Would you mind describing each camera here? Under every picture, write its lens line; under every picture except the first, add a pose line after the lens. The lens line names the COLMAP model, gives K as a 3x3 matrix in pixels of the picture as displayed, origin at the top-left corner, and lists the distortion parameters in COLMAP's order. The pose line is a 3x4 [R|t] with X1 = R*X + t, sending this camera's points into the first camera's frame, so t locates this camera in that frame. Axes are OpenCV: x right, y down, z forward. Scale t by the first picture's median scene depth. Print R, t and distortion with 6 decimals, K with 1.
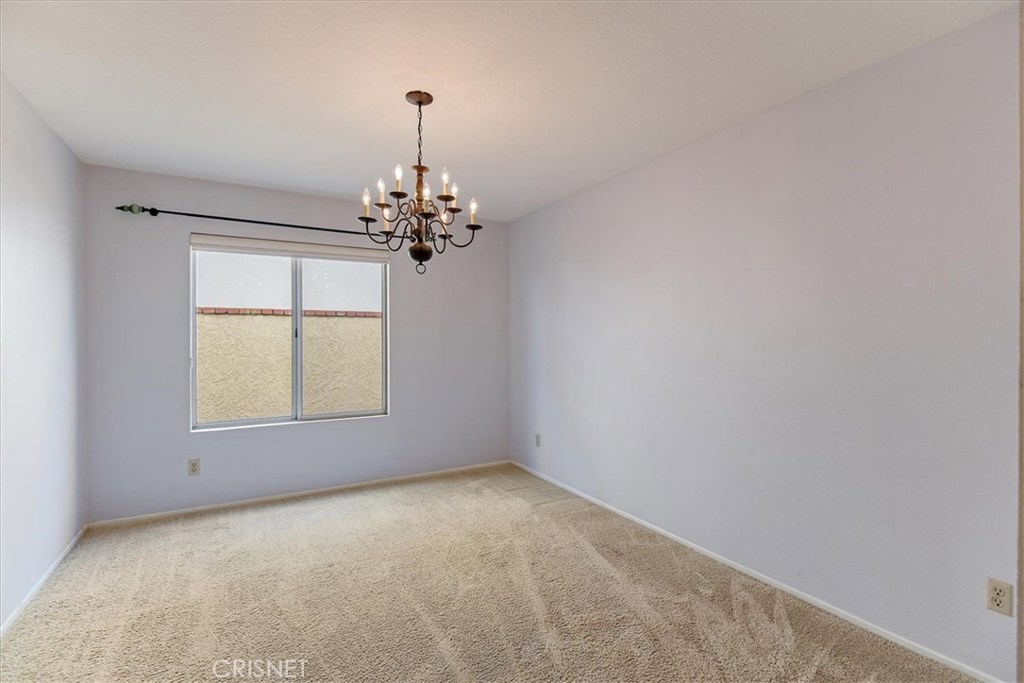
lens RADIAL K [[474.4, 0, 513.8], [0, 474.4, 342.5], [0, 0, 1]] dist [-0.001961, -0.000950]
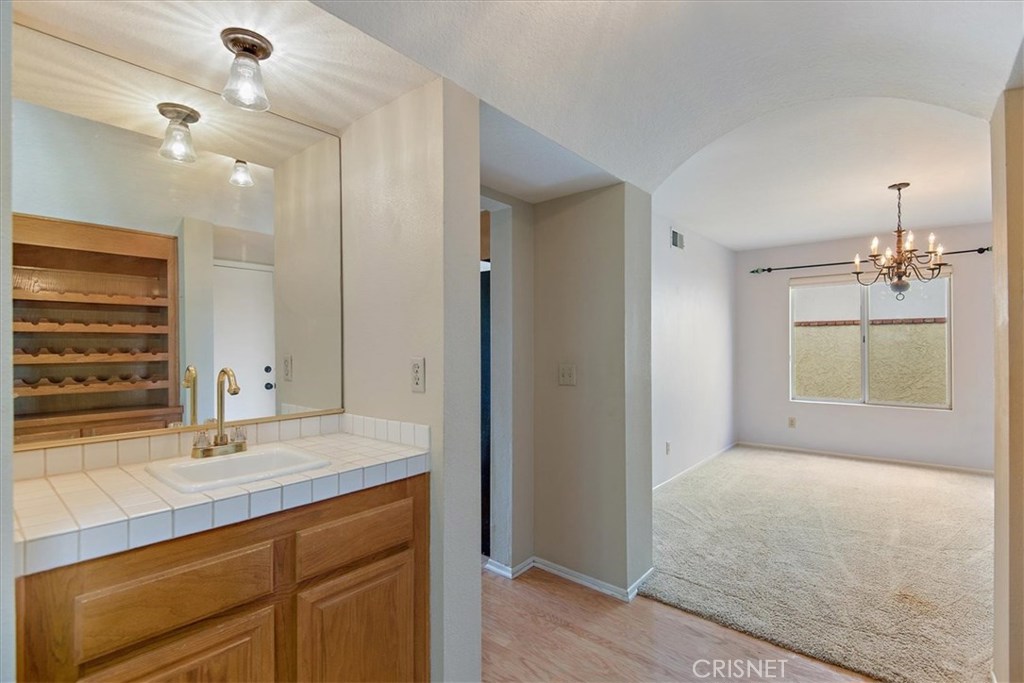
lens RADIAL K [[474.4, 0, 513.8], [0, 474.4, 342.5], [0, 0, 1]] dist [-0.001961, -0.000950]
pose [[0.338548, -0.003954, -0.940941, 0.530004], [-0.005703, 0.999964, -0.006254, 0.004996], [0.940932, 0.007484, 0.338513, -0.444048]]
